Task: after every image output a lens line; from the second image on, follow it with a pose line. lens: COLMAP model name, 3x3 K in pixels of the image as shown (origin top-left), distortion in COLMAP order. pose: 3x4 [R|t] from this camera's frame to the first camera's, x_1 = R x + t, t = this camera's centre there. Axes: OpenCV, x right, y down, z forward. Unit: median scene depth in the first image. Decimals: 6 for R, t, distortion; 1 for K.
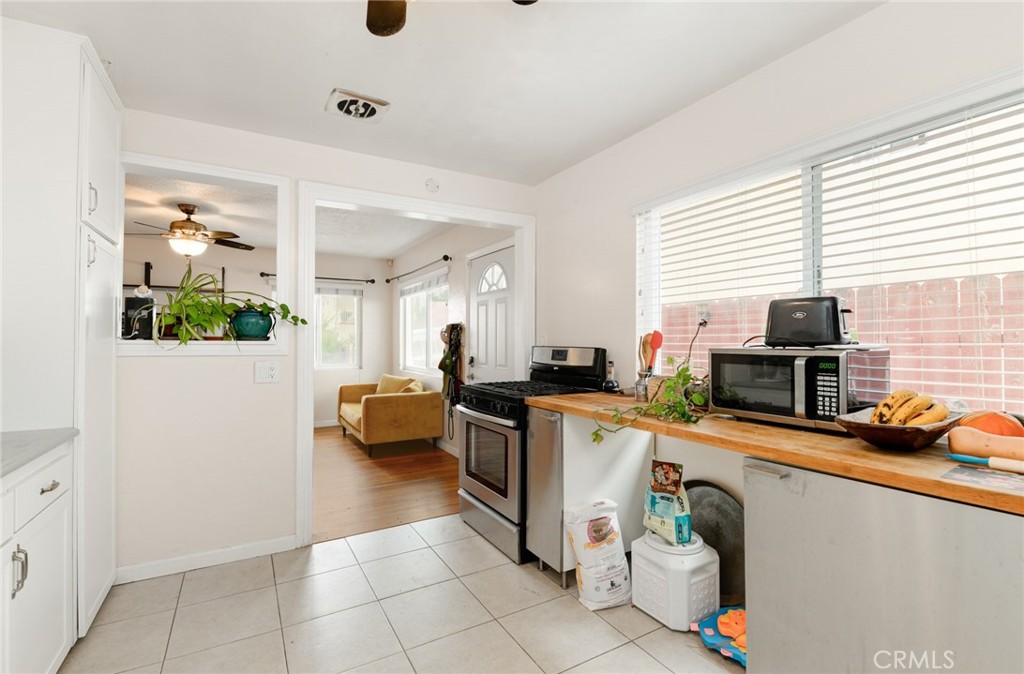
lens RADIAL K [[464.6, 0, 510.0], [0, 464.6, 333.9], [0, 0, 1]] dist [-0.000006, -0.008149]
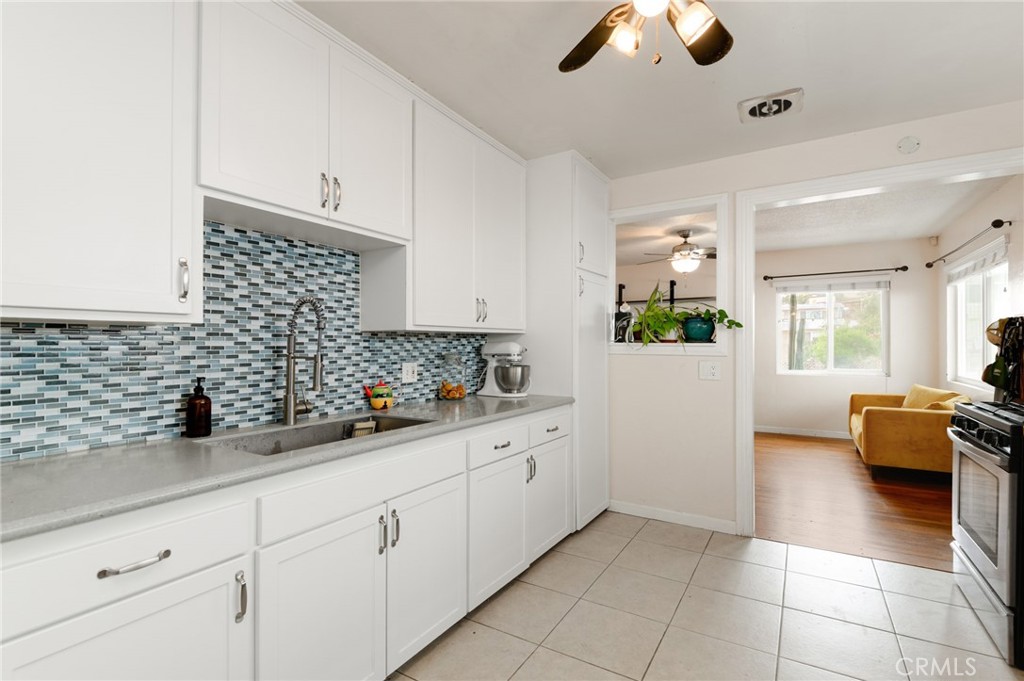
lens RADIAL K [[472.4, 0, 506.1], [0, 472.4, 344.0], [0, 0, 1]] dist [0.000232, -0.000226]
pose [[0.463620, -0.001246, -0.886033, 0.261633], [0.015875, 0.999850, 0.006901, 0.001727], [0.885892, -0.017265, 0.463570, 0.021403]]
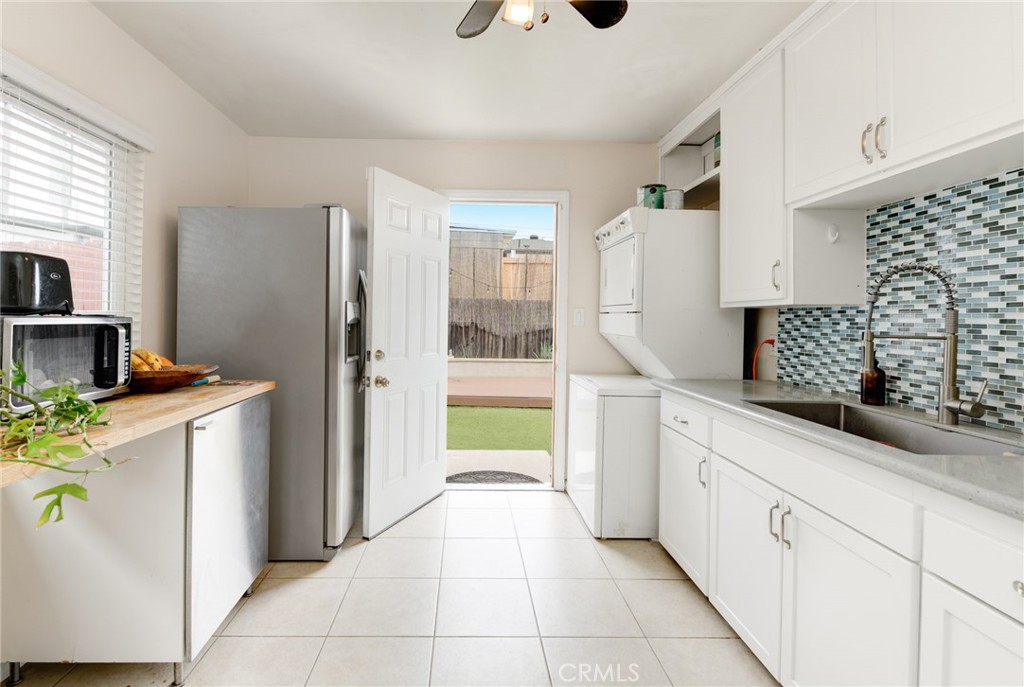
lens RADIAL K [[482.8, 0, 486.8], [0, 482.8, 313.4], [0, 0, 1]] dist [0.002423, -0.006295]
pose [[-0.884898, -0.008503, 0.465708, -0.314832], [-0.021998, 0.999481, -0.023550, 0.018234], [-0.465266, -0.031084, -0.884625, 0.843824]]
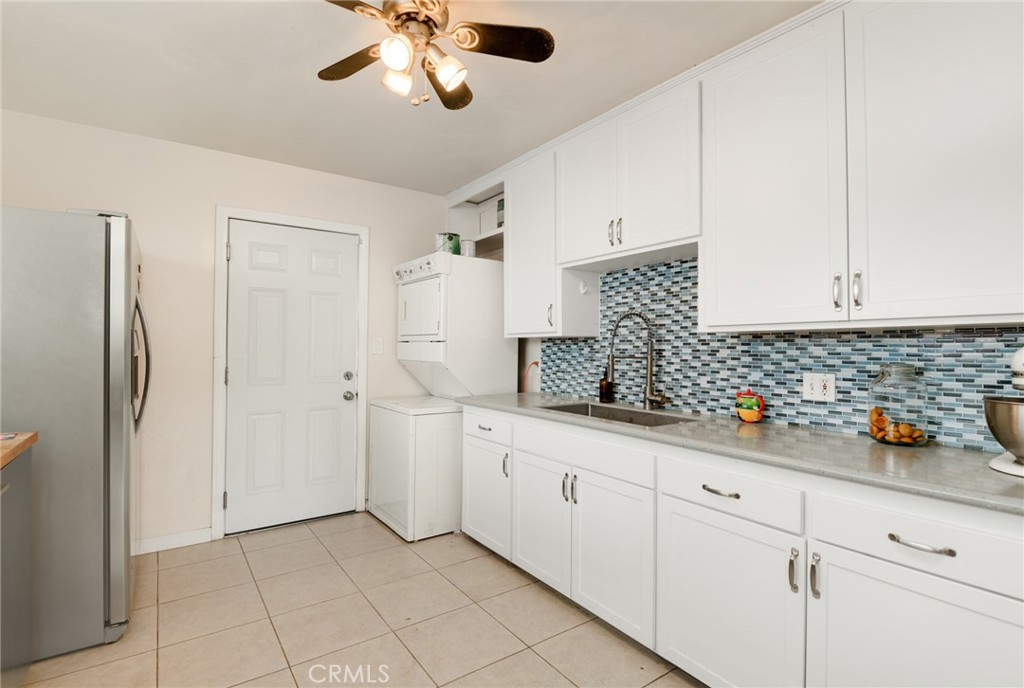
lens RADIAL K [[473.3, 0, 507.8], [0, 473.3, 341.0], [0, 0, 1]] dist [-0.001508, -0.000646]
pose [[-0.994862, -0.006824, -0.101010, -0.163470], [-0.003793, 0.999538, -0.030172, 0.018501], [0.101169, -0.029634, -0.994428, 0.976570]]
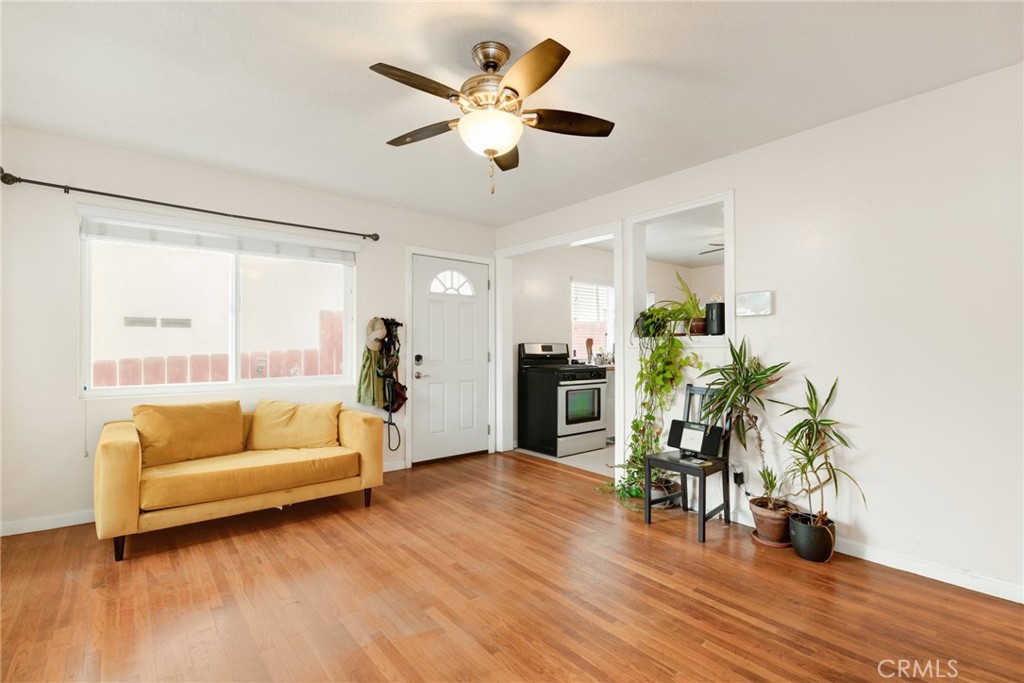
lens RADIAL K [[460.2, 0, 510.8], [0, 460.2, 345.5], [0, 0, 1]] dist [0.000669, -0.000131]
pose [[-0.168407, 0.006378, 0.985697, -1.745379], [-0.014751, 0.999851, -0.008989, 0.058778], [-0.985607, -0.016053, -0.168288, 1.592415]]
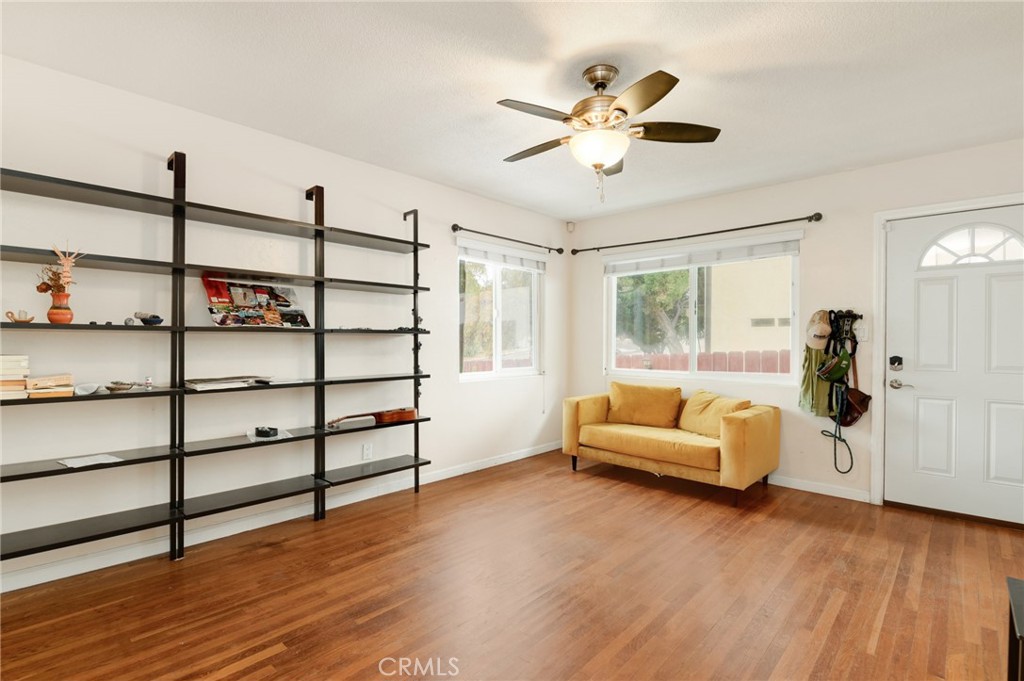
lens RADIAL K [[482.8, 0, 506.0], [0, 482.8, 341.4], [0, 0, 1]] dist [-0.000384, -0.000708]
pose [[0.953161, 0.003819, 0.302441, -1.439749], [-0.009519, 0.999804, 0.017376, 0.032082], [-0.302315, -0.019441, 0.953010, 0.775232]]
